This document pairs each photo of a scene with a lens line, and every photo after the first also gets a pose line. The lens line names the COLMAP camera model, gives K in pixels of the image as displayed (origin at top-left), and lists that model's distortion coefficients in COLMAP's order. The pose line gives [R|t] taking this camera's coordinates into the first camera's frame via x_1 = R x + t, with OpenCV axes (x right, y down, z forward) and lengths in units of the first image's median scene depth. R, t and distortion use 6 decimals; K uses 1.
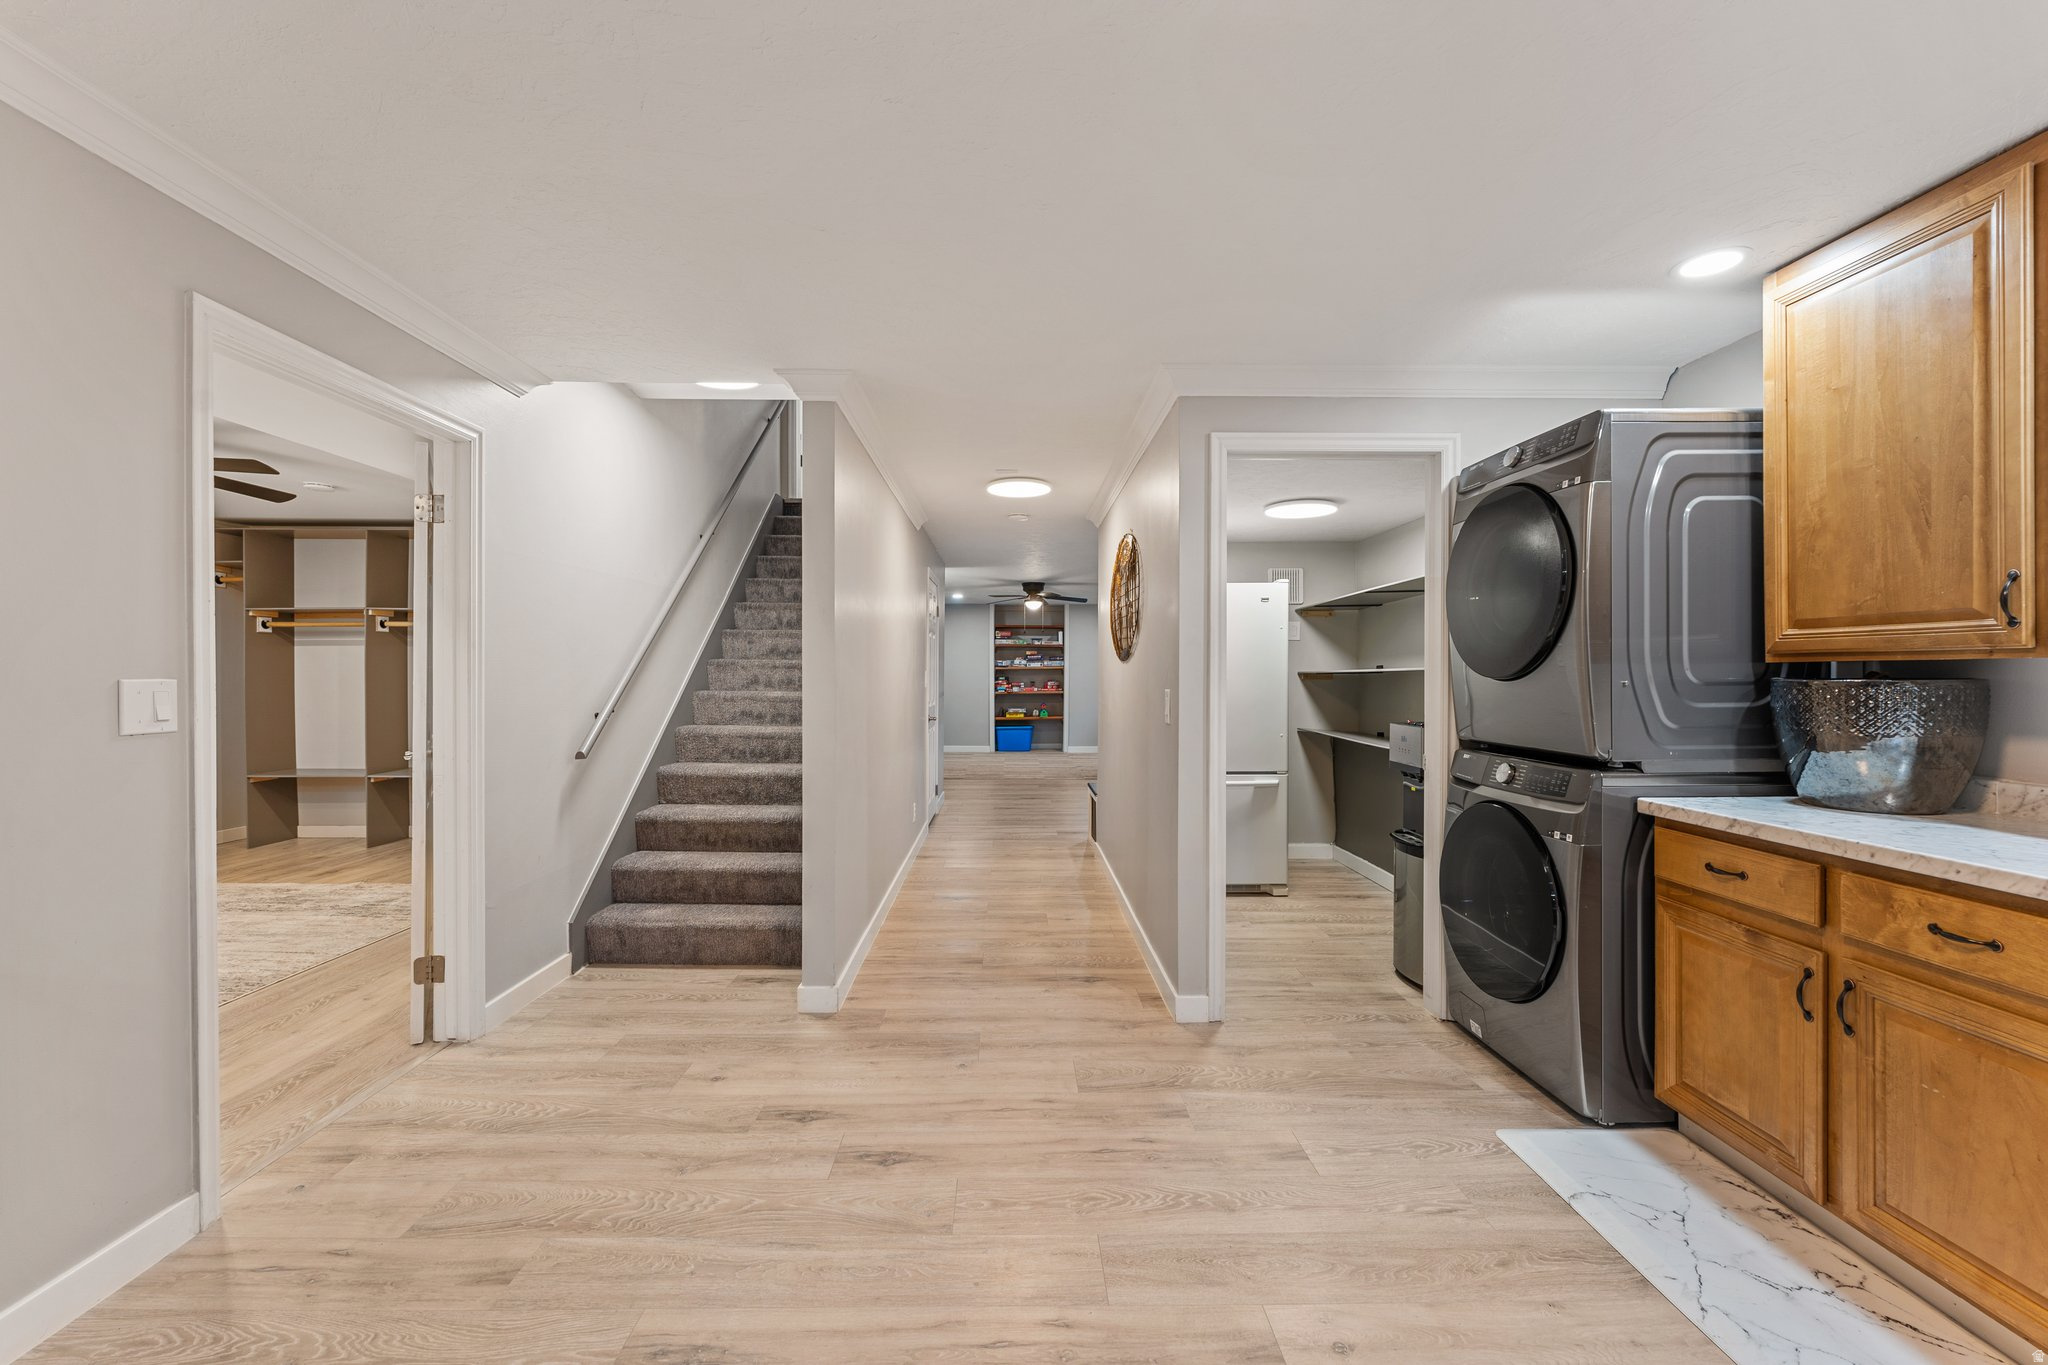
lens RADIAL K [[834.6, 0, 1009.2], [0, 834.6, 669.4], [0, 0, 1]] dist [0.000874, -0.000071]
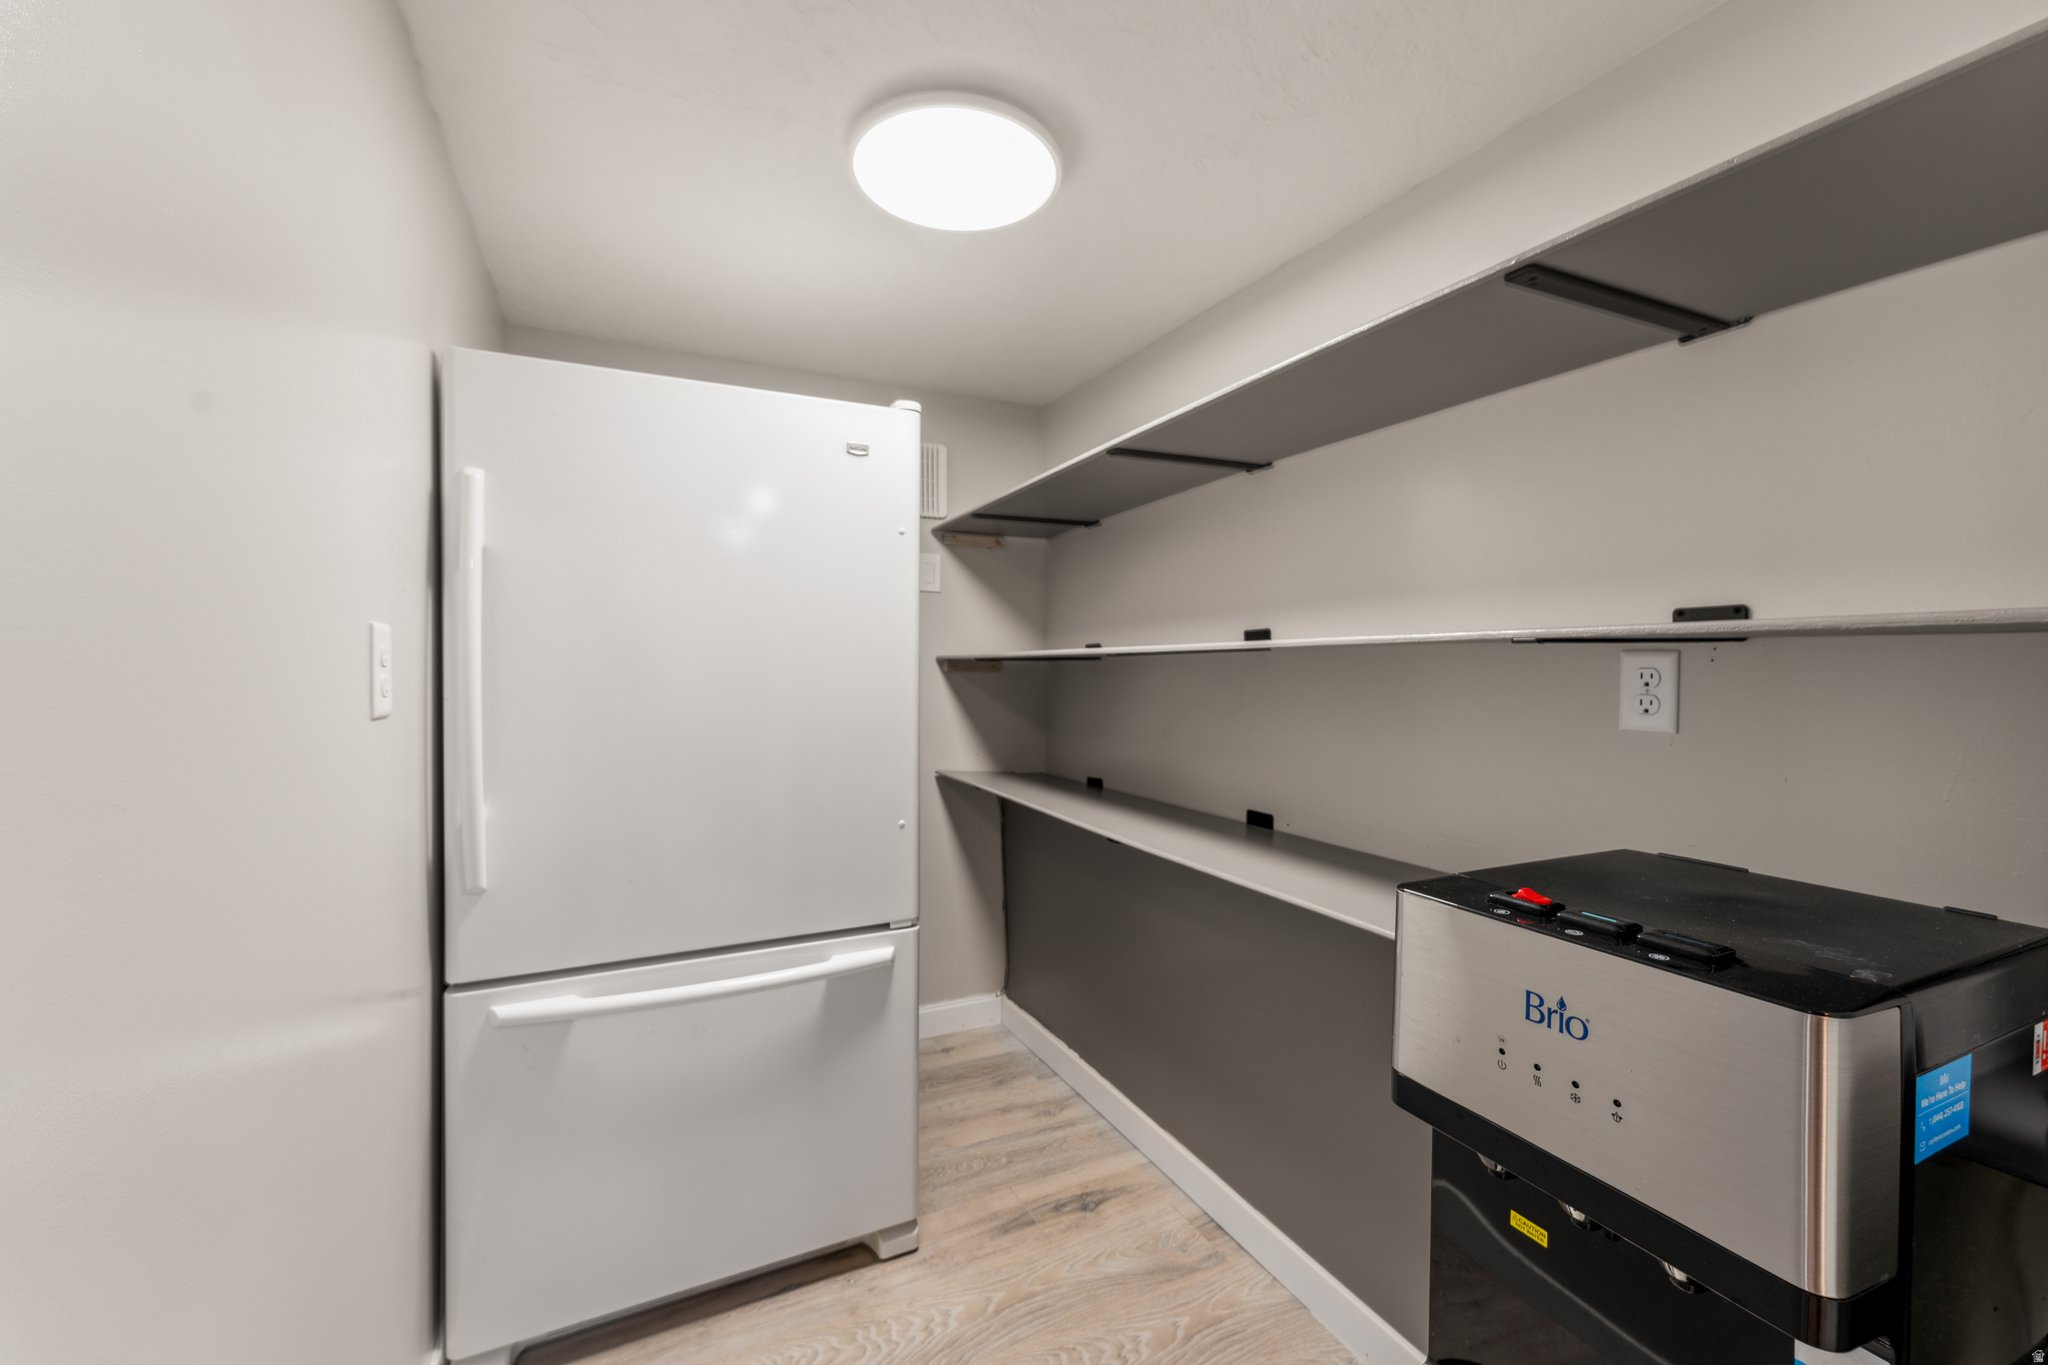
lens RADIAL K [[834.6, 0, 1015.1], [0, 834.6, 668.6], [0, 0, 1]] dist [0.000874, -0.000071]
pose [[0.903803, -0.003627, 0.427934, 0.184615], [-0.002661, 0.999897, 0.014095, 0.003652], [-0.427941, -0.013878, 0.903700, 0.557779]]
